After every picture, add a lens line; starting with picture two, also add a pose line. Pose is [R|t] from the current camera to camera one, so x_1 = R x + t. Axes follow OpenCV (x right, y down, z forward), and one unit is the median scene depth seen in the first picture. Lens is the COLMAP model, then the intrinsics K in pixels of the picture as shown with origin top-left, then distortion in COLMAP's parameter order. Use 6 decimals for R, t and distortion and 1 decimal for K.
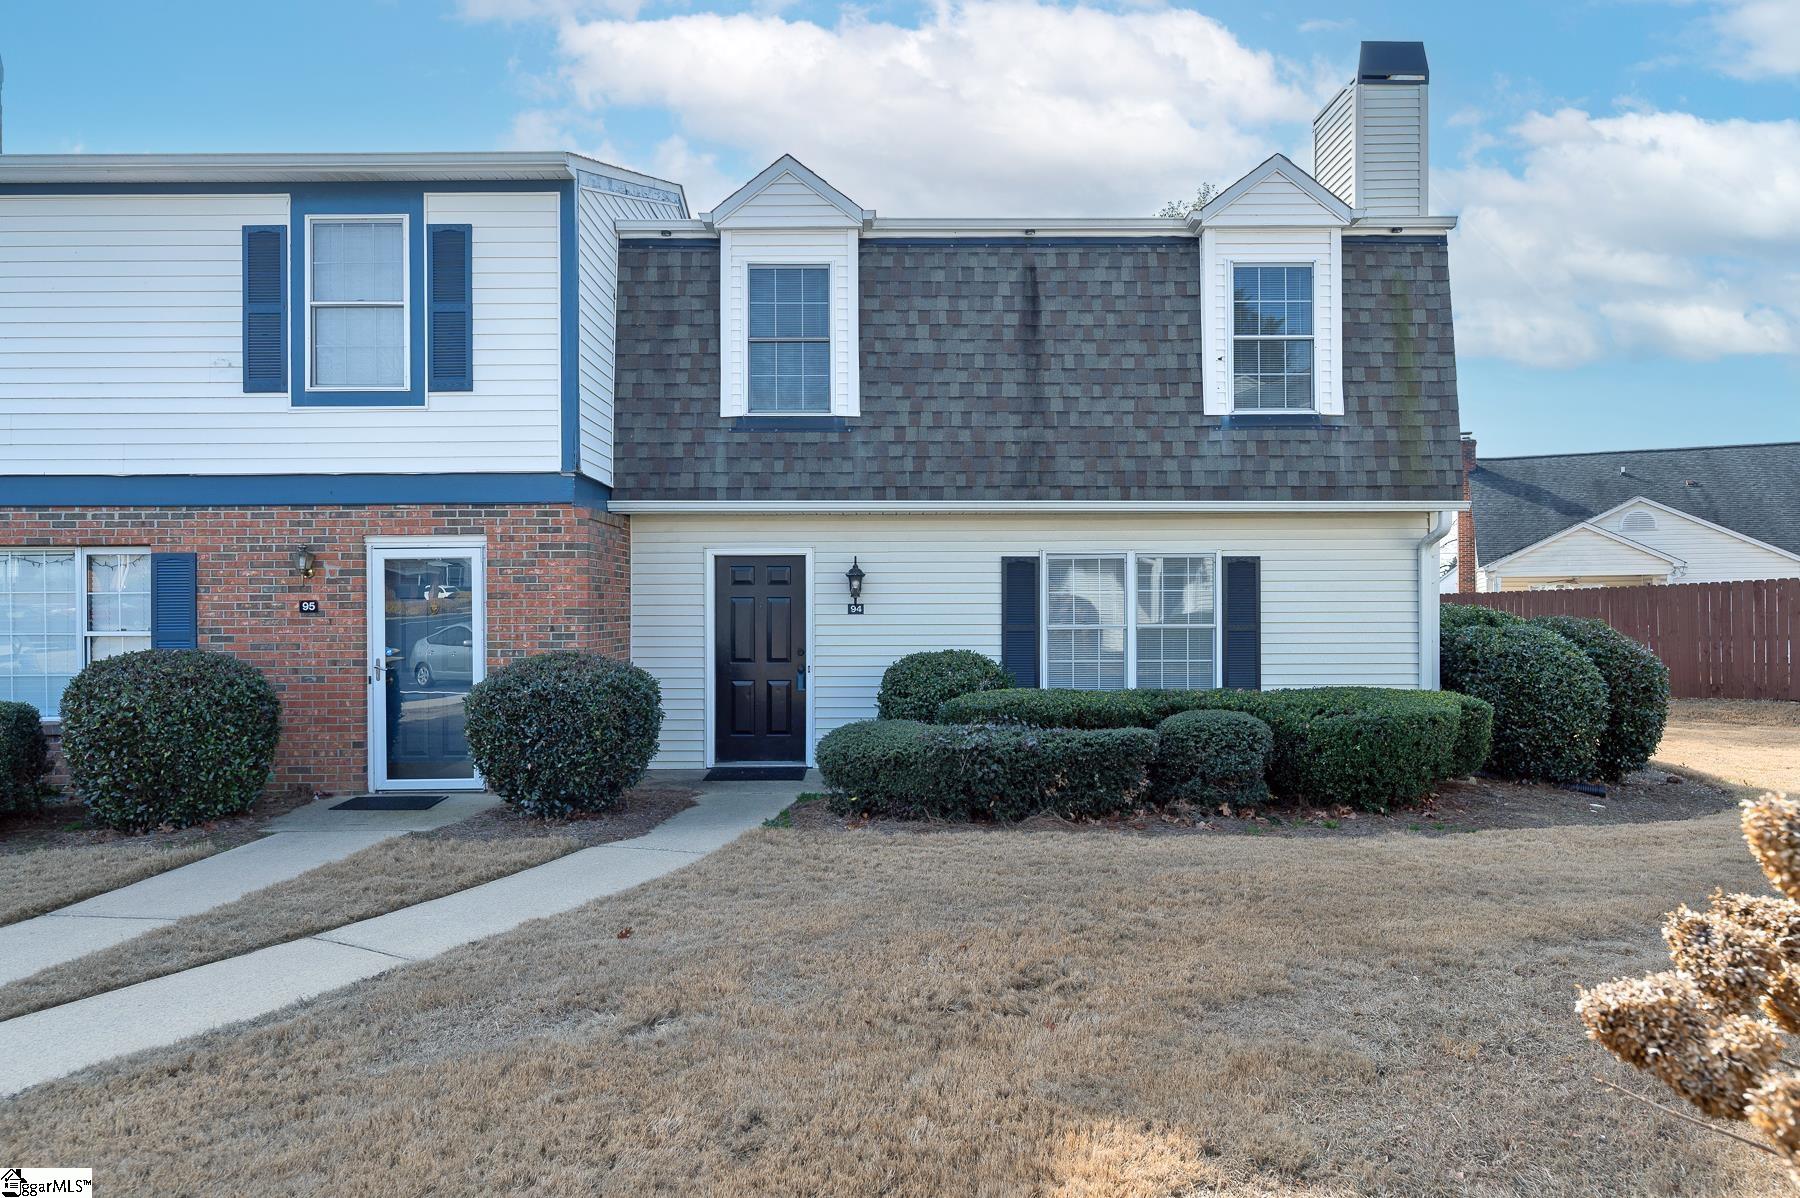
lens RADIAL K [[1115.9, 0, 900.8], [0, 1115.9, 602.0], [0, 0, 1]] dist [-0.000899, 0.001099]
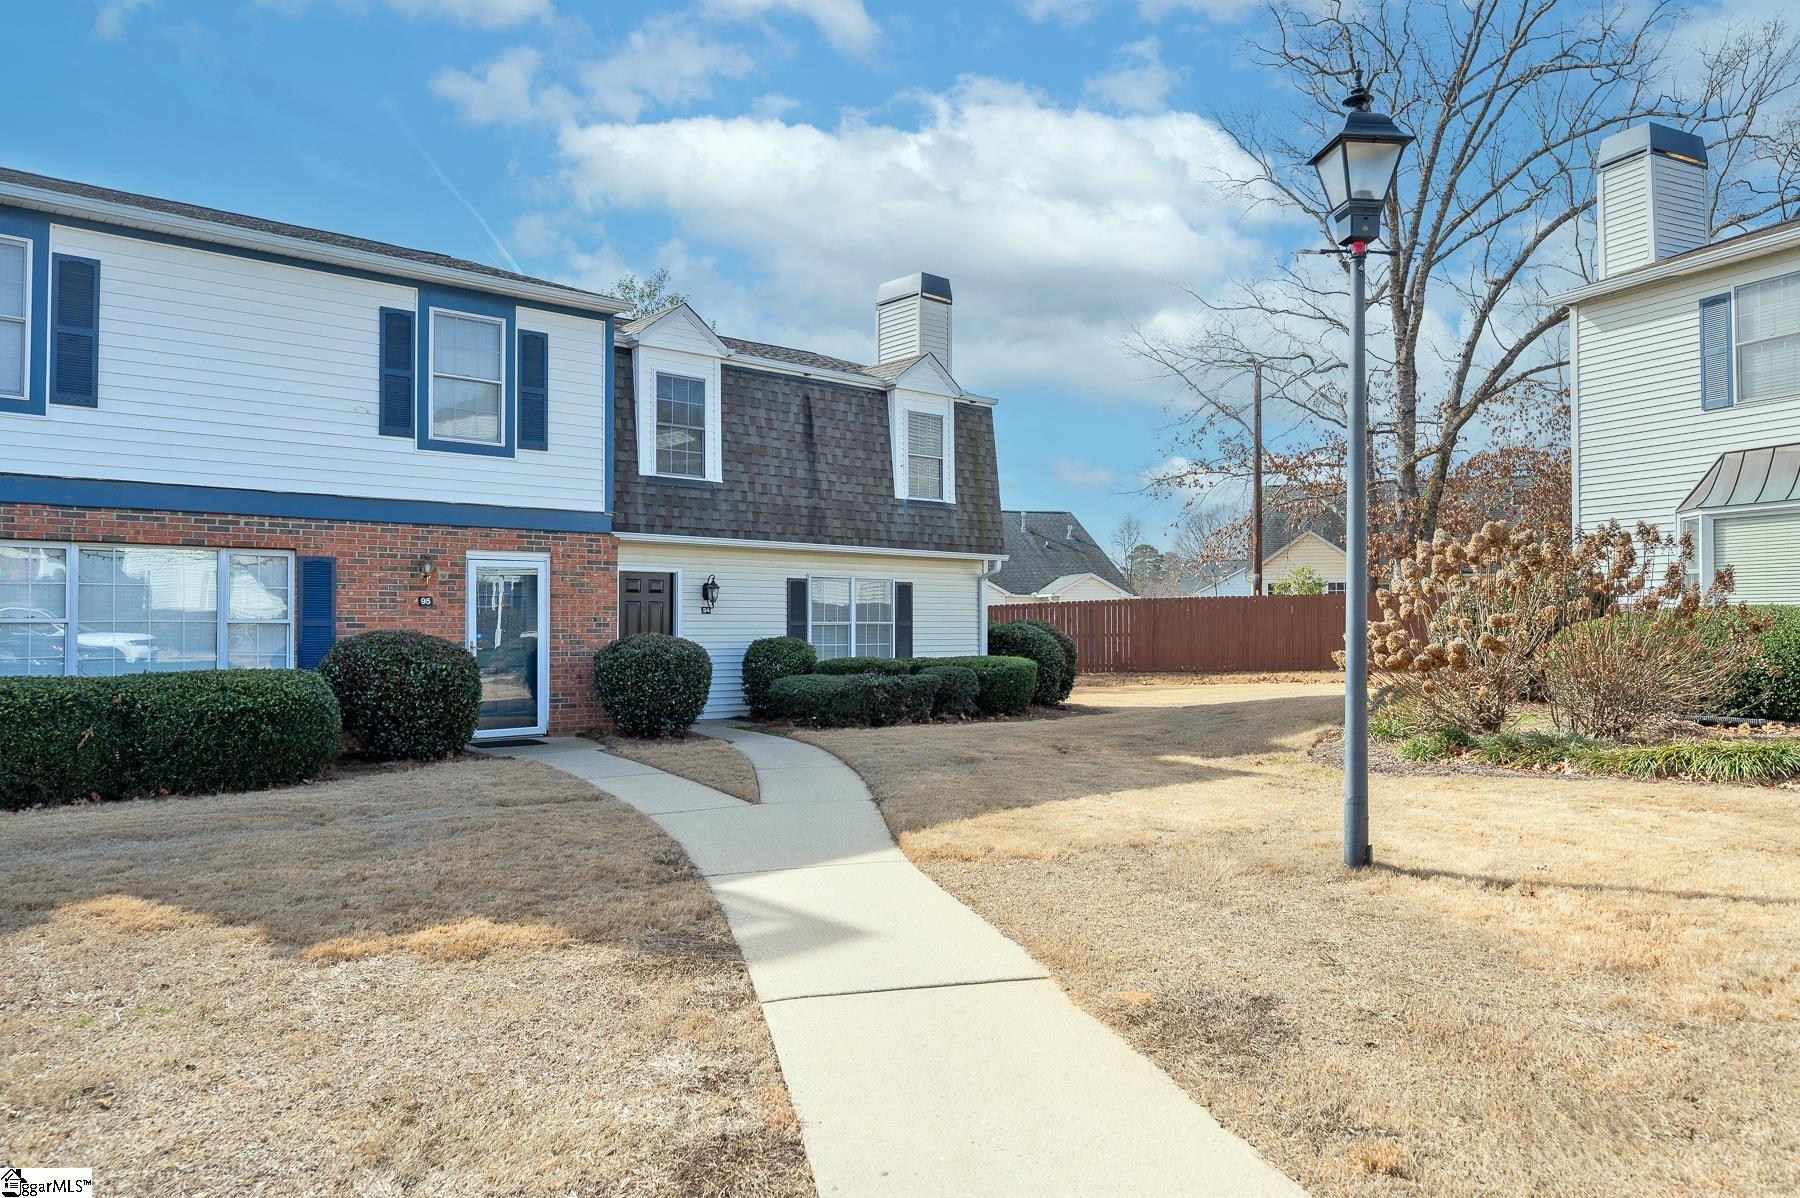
lens RADIAL K [[1236.3, 0, 899.5], [0, 1236.3, 601.0], [0, 0, 1]] dist [0.002442, -0.000010]
pose [[0.755671, 0.017661, 0.654713, -0.953221], [-0.004520, 0.999753, -0.021752, 0.029519], [-0.654935, 0.013478, 0.755565, -0.422716]]
